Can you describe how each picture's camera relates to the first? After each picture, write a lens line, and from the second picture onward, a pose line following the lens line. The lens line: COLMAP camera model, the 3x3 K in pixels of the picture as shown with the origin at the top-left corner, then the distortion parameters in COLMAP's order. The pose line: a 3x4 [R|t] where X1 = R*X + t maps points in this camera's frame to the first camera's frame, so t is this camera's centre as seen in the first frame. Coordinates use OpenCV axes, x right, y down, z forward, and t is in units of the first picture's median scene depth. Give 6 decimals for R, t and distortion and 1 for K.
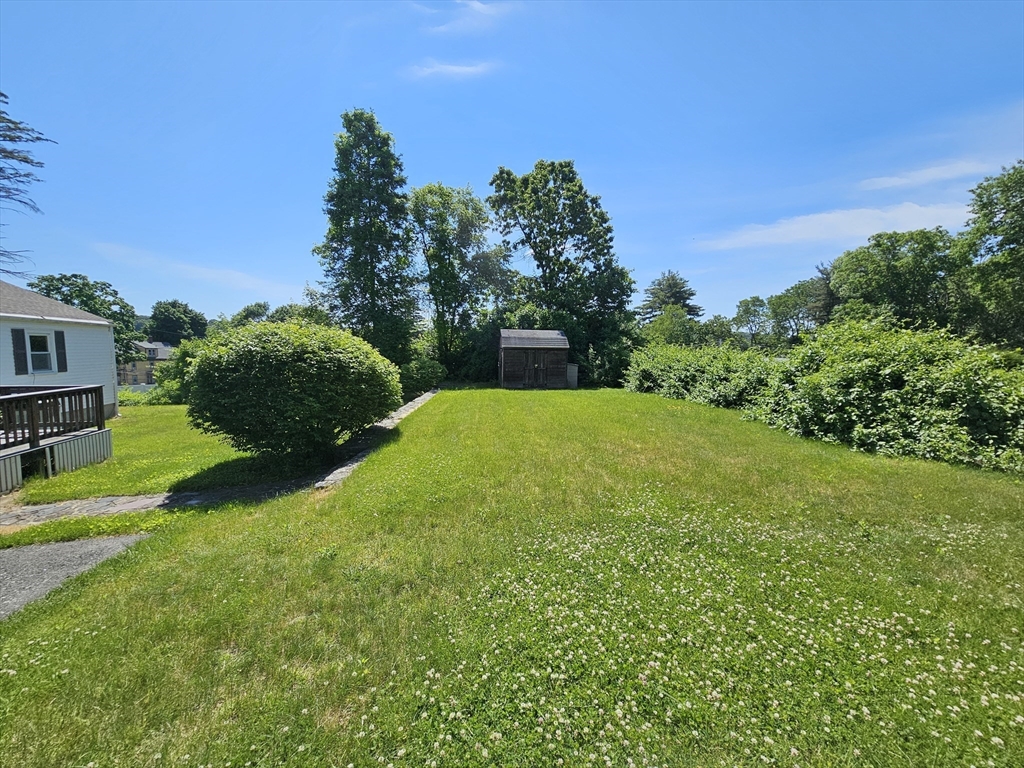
lens RADIAL K [[410.5, 0, 512.0], [0, 410.5, 384.0], [0, 0, 1]] dist [-0.000659, -0.000202]
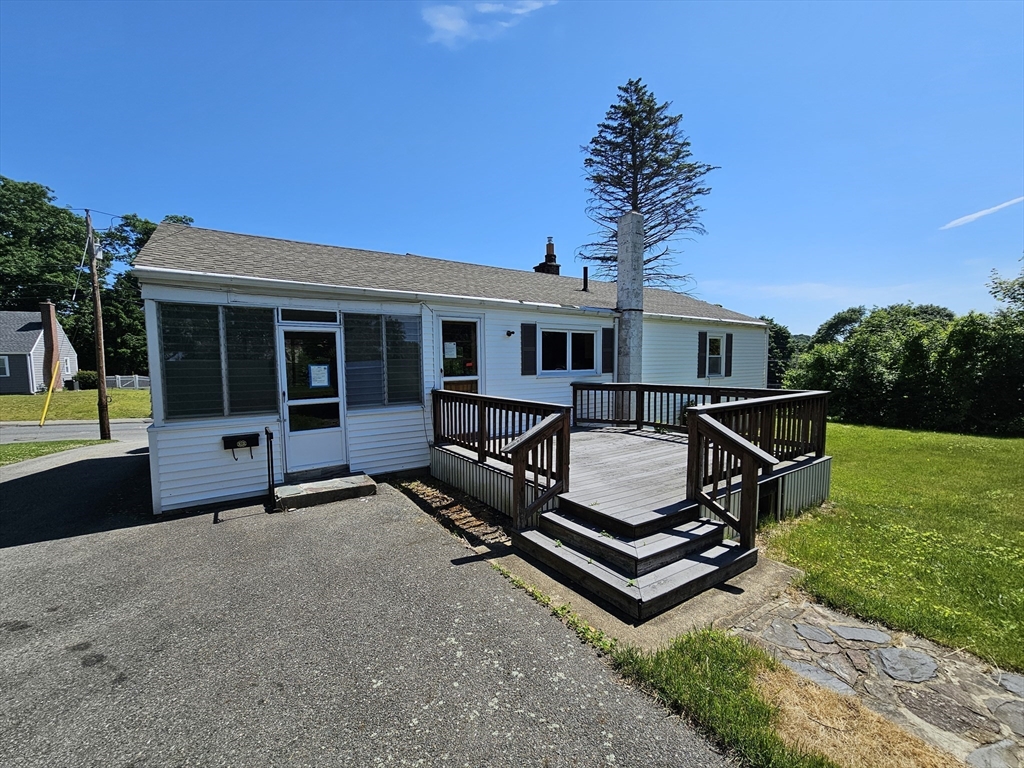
lens RADIAL K [[417.1, 0, 512.0], [0, 417.1, 384.0], [0, 0, 1]] dist [-0.002154, -0.000363]
pose [[0.355648, 0.038967, -0.933807, -0.365349], [-0.070489, 0.997403, 0.014775, 0.011266], [0.931958, 0.060568, 0.357471, 0.179196]]
